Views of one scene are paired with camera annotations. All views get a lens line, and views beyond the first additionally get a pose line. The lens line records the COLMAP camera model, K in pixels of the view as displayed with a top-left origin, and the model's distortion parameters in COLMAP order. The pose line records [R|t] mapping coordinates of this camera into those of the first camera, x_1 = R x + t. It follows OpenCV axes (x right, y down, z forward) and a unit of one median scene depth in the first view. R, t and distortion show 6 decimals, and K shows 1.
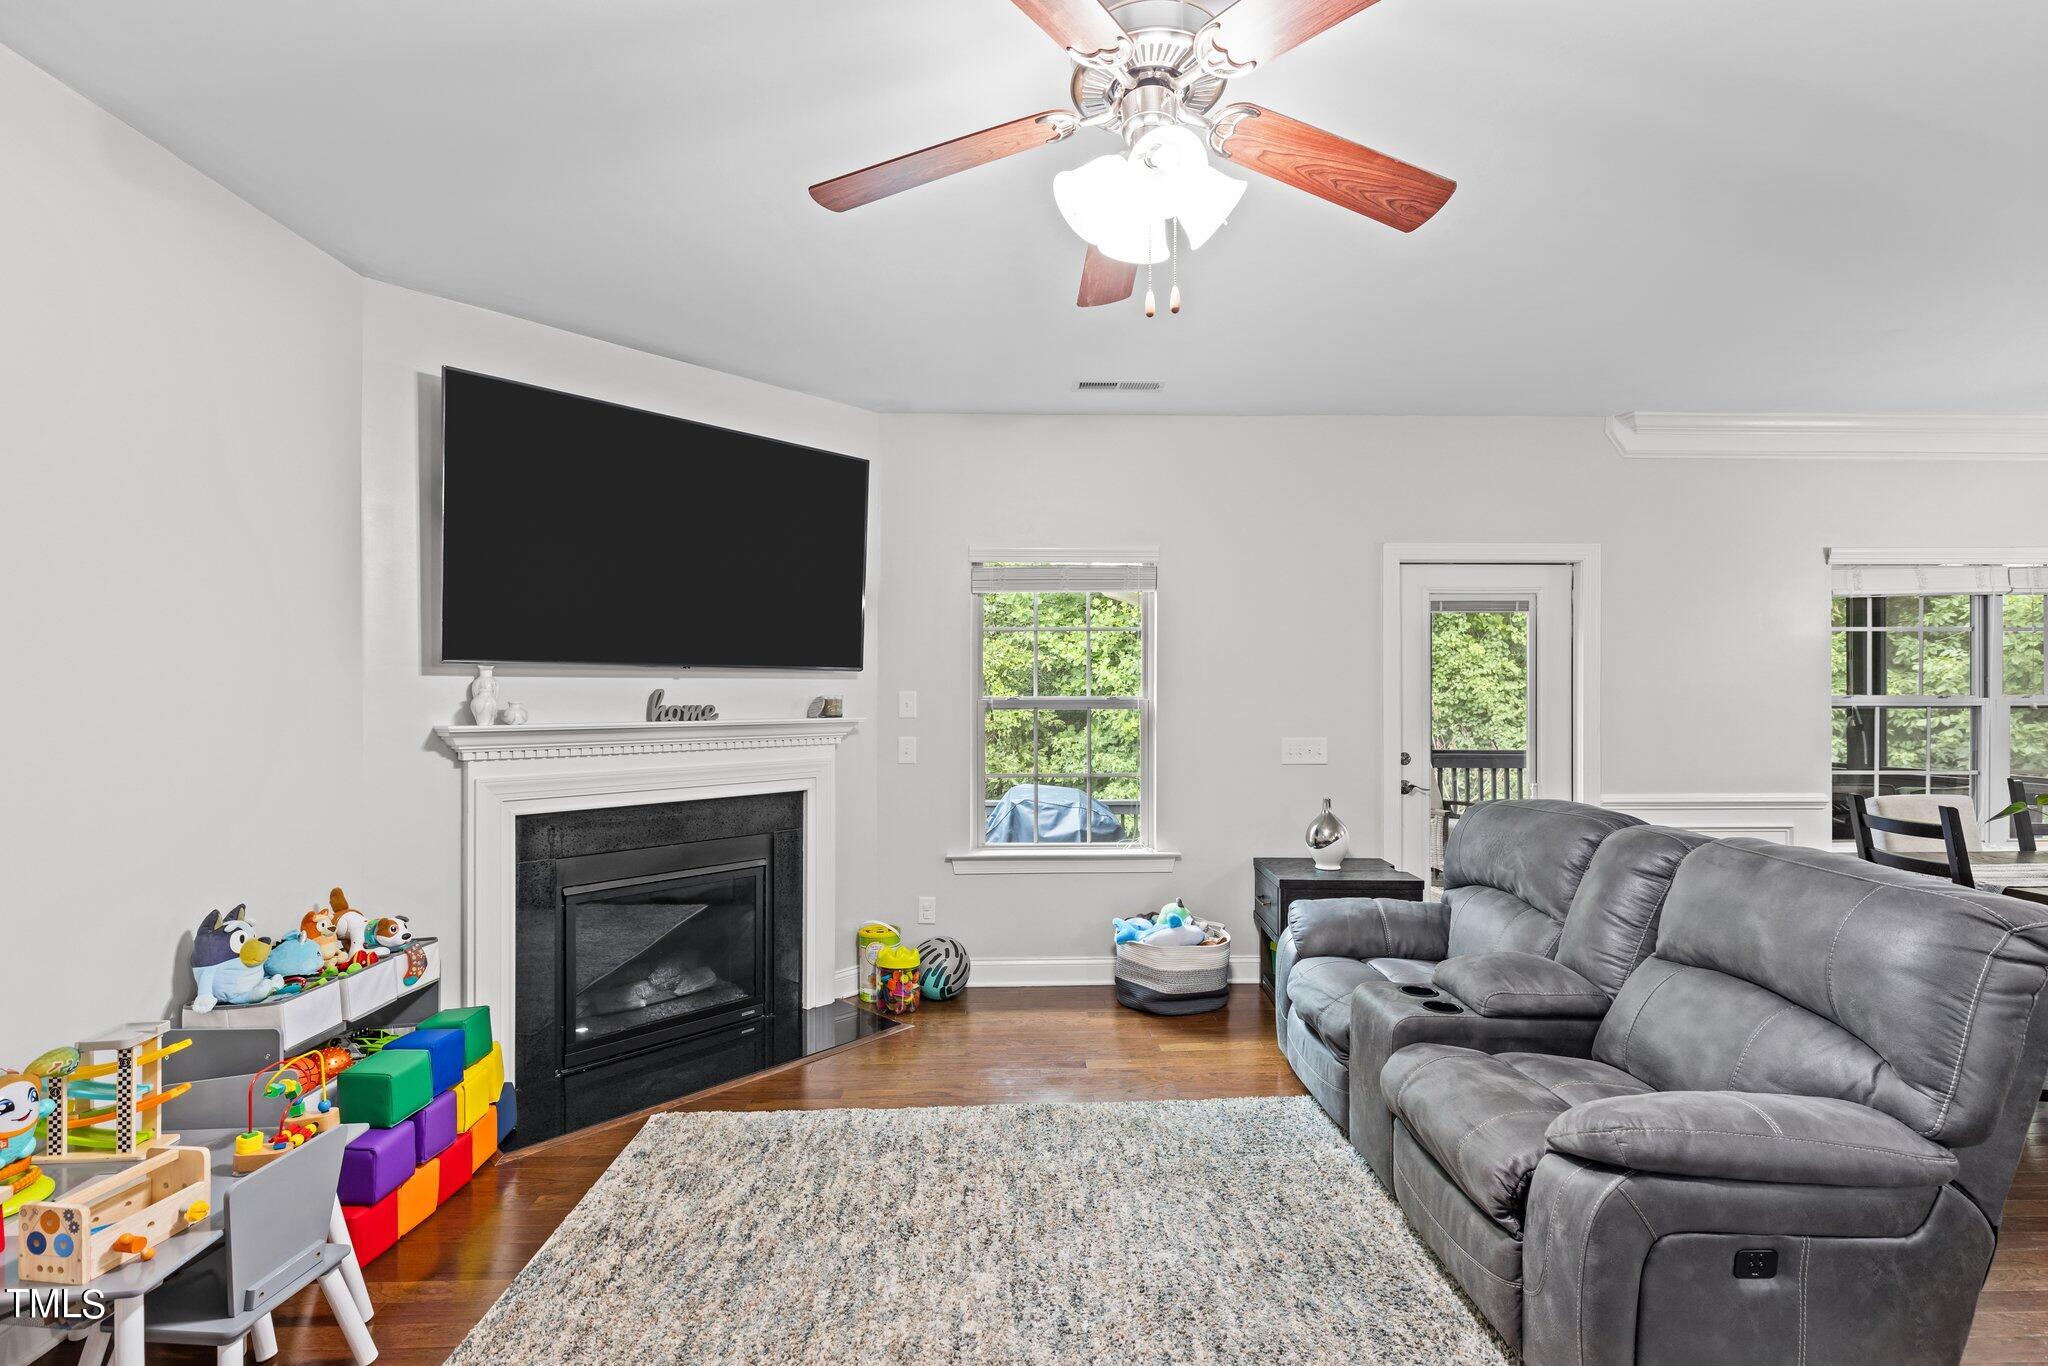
lens RADIAL K [[927.0, 0, 1040.1], [0, 927.0, 705.0], [0, 0, 1]] dist [0.008006, -0.001894]
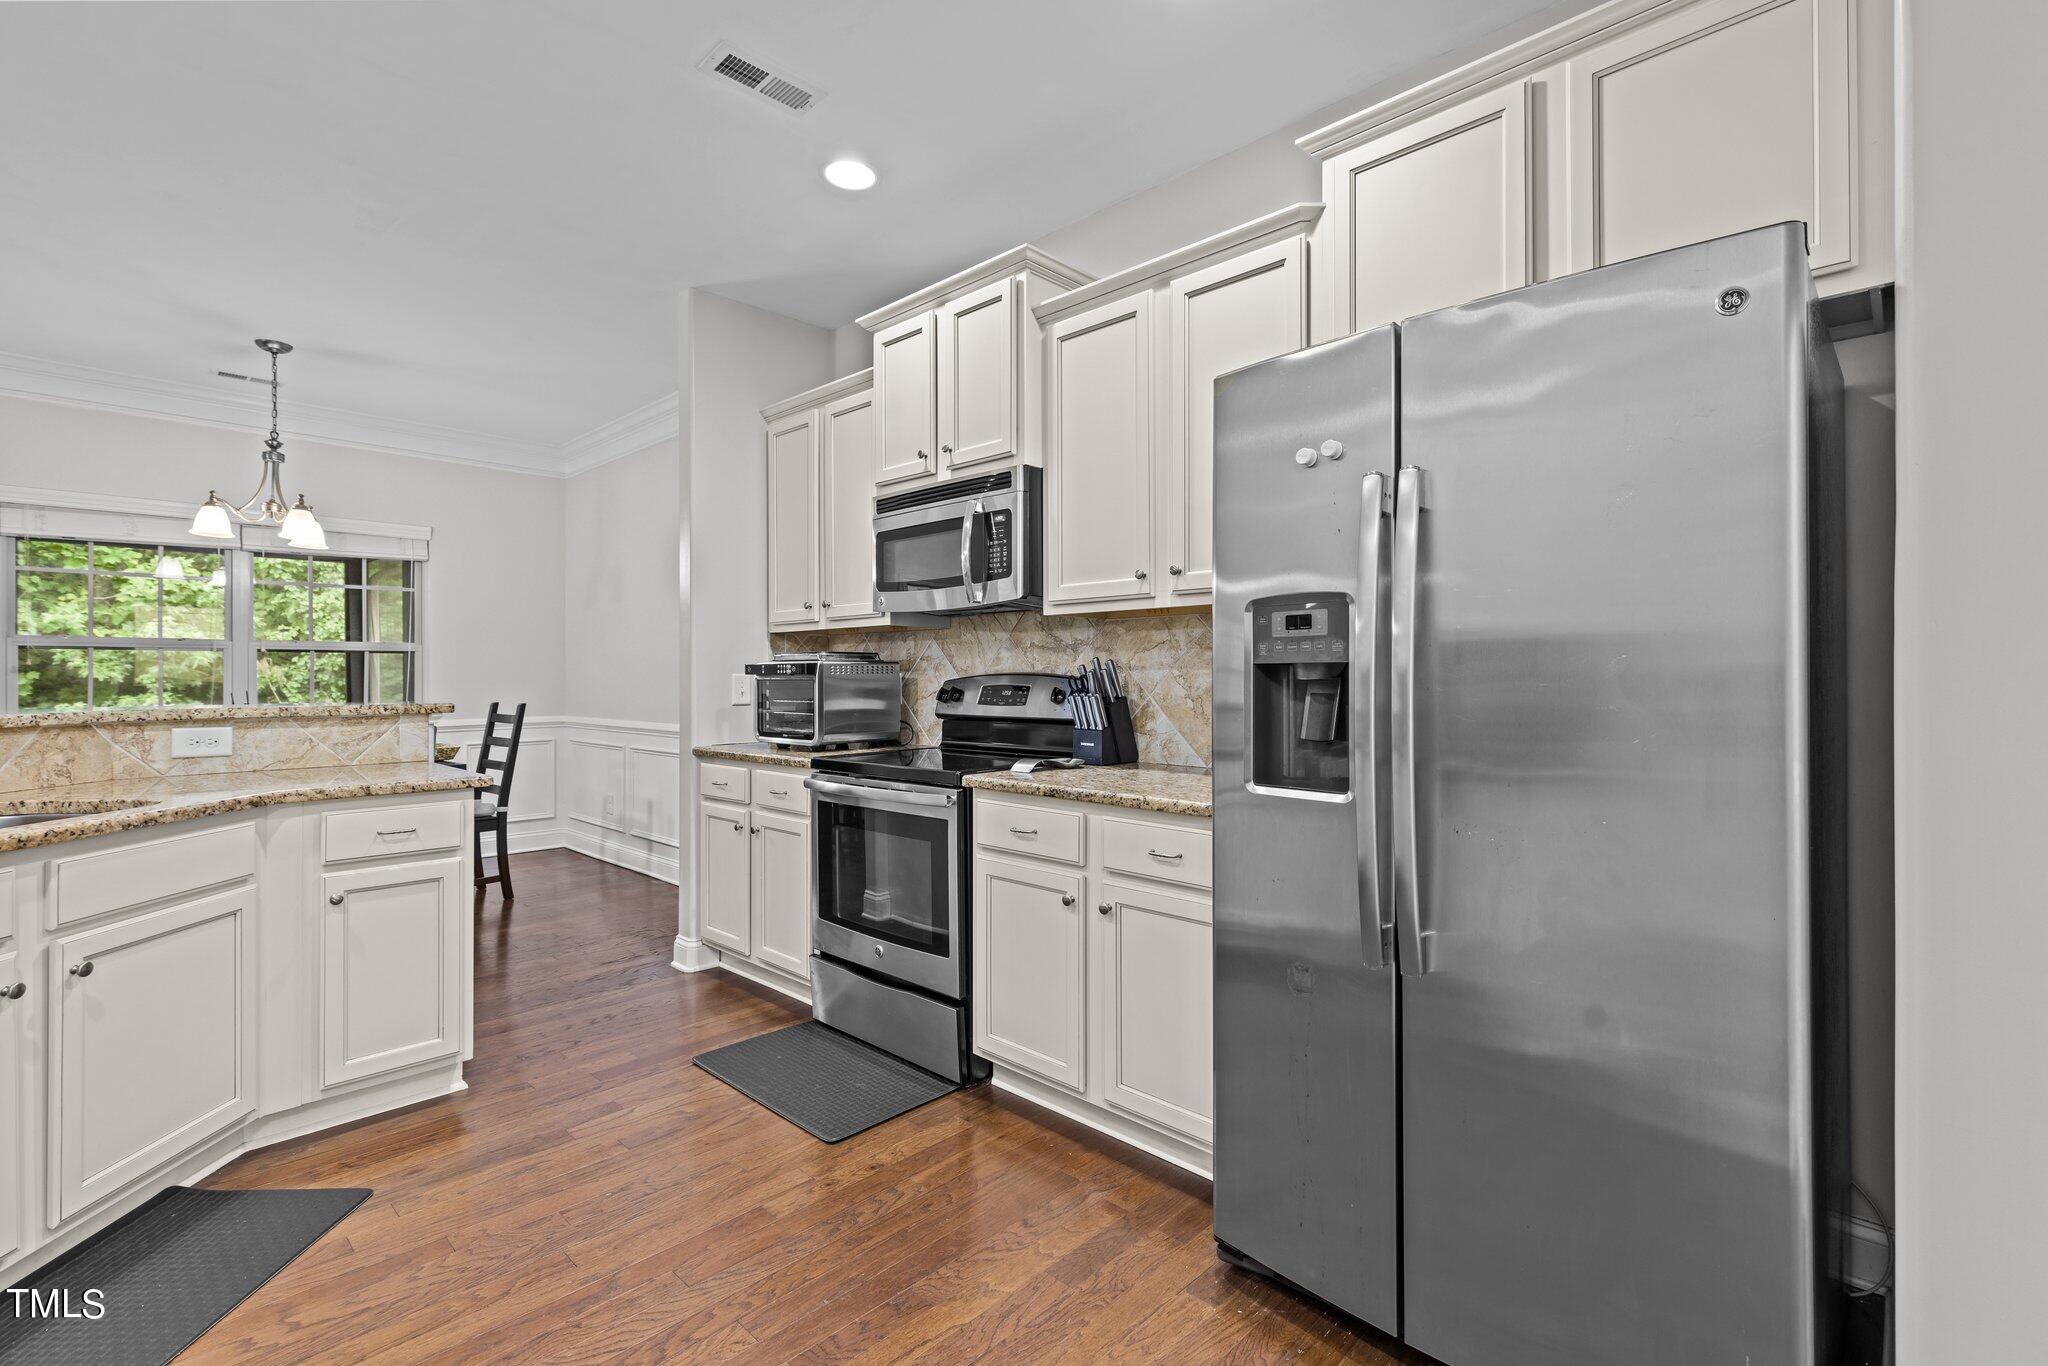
lens RADIAL K [[927.0, 0, 1041.0], [0, 927.0, 680.3], [0, 0, 1]] dist [0.008006, -0.001894]
pose [[0.707412, -0.002637, 0.706797, 1.163603], [0.005390, 0.999984, -0.001664, 0.057716], [-0.706781, 0.004986, 0.707415, -0.582172]]
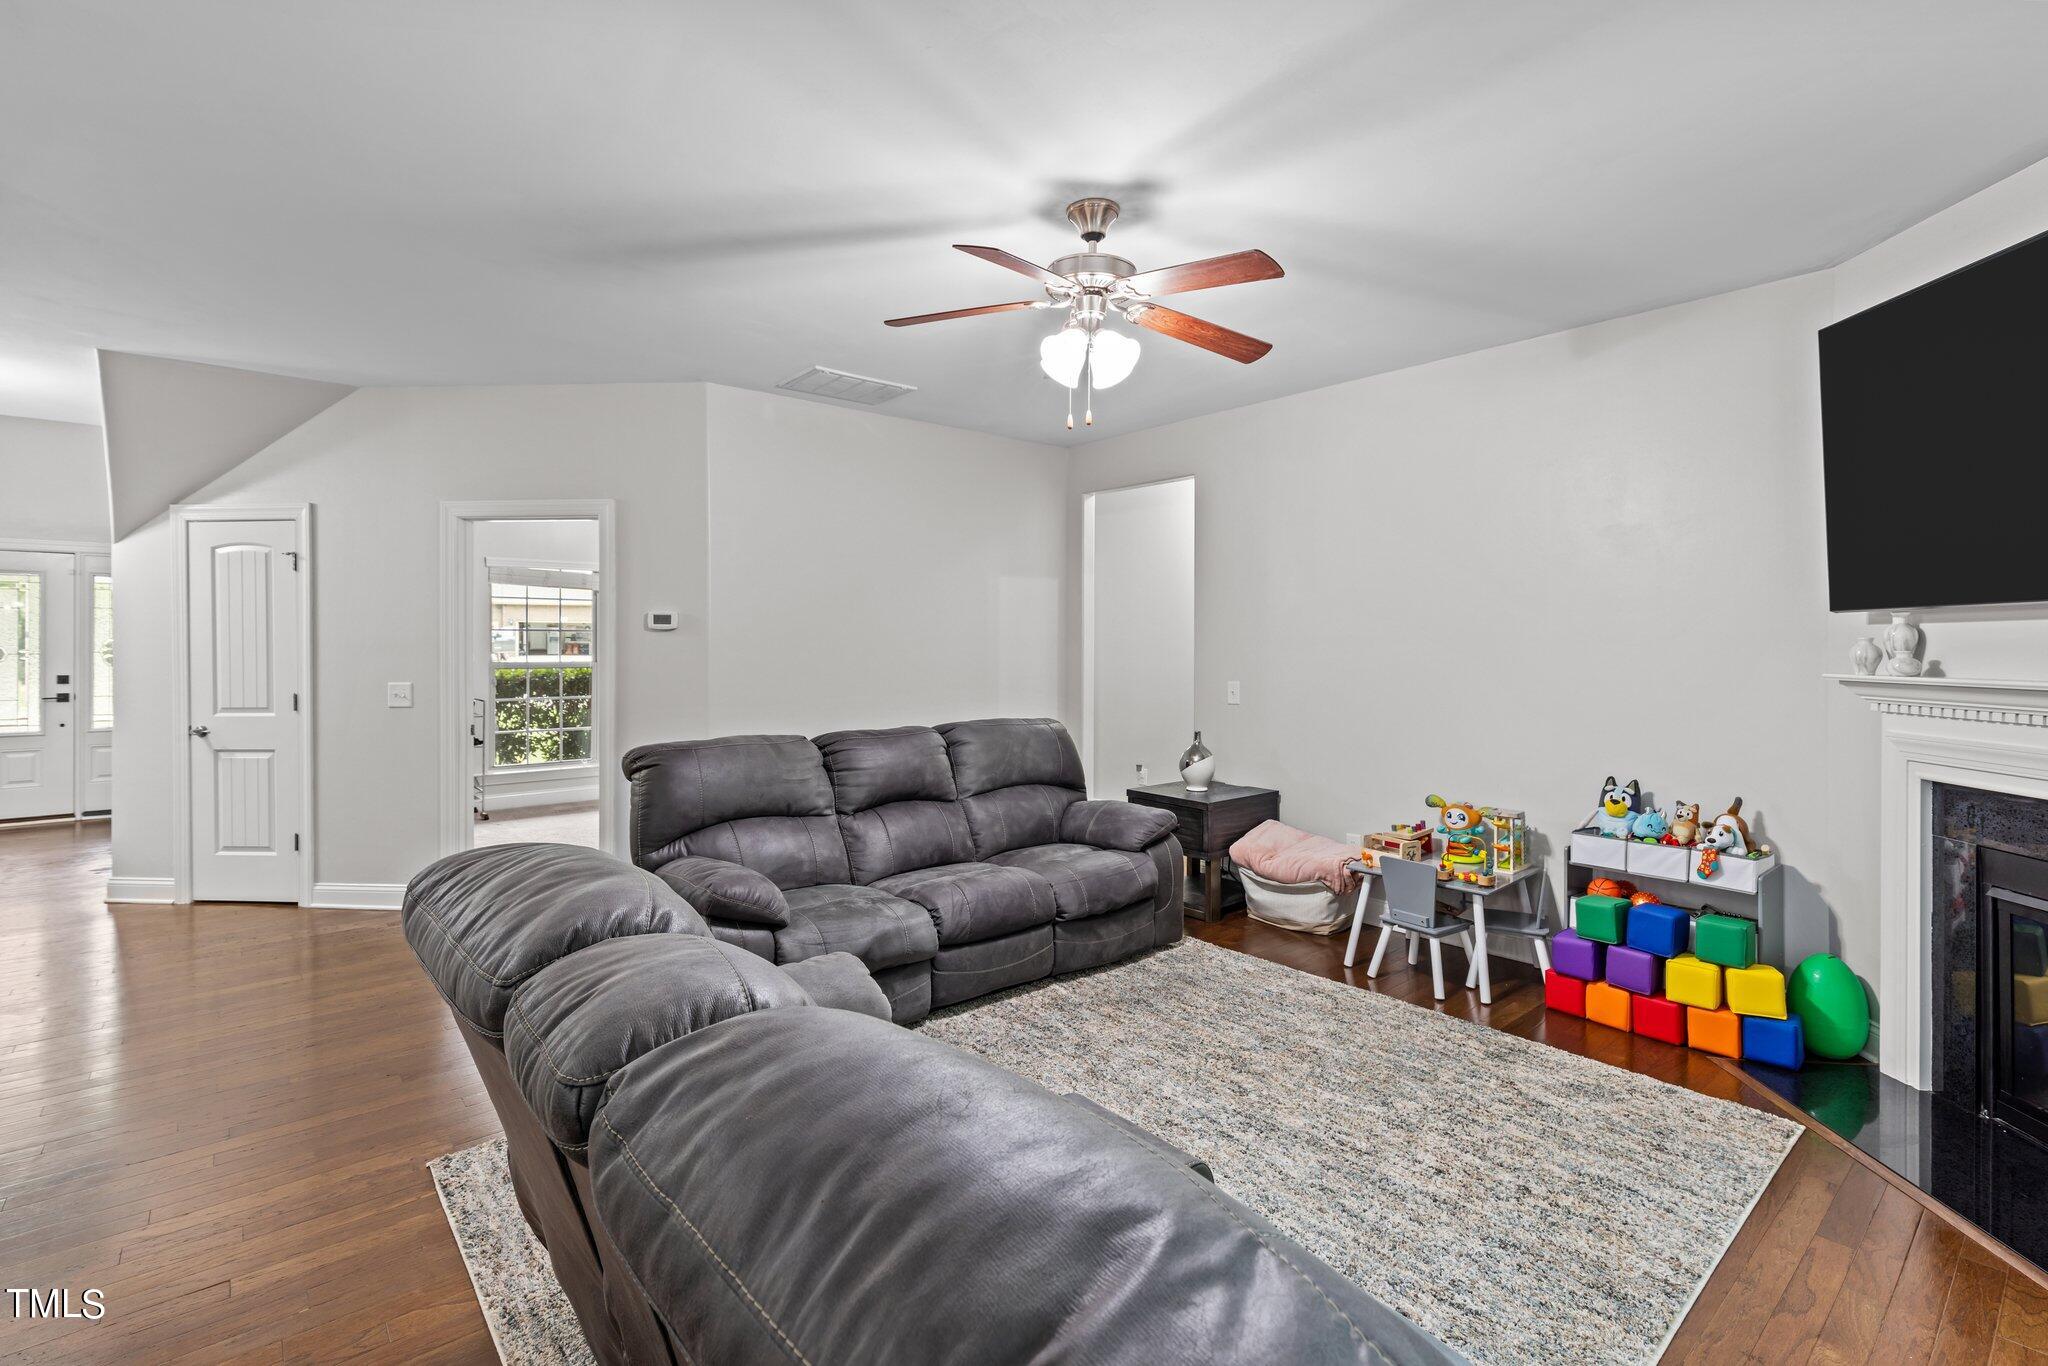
lens RADIAL K [[927.0, 0, 1015.9], [0, 927.0, 644.9], [0, 0, 1]] dist [0.008006, -0.001894]
pose [[-0.784182, 0.000512, -0.620531, 0.583621], [-0.004757, 0.999965, 0.006836, -0.009370], [0.620513, 0.008313, -0.784152, 1.018276]]
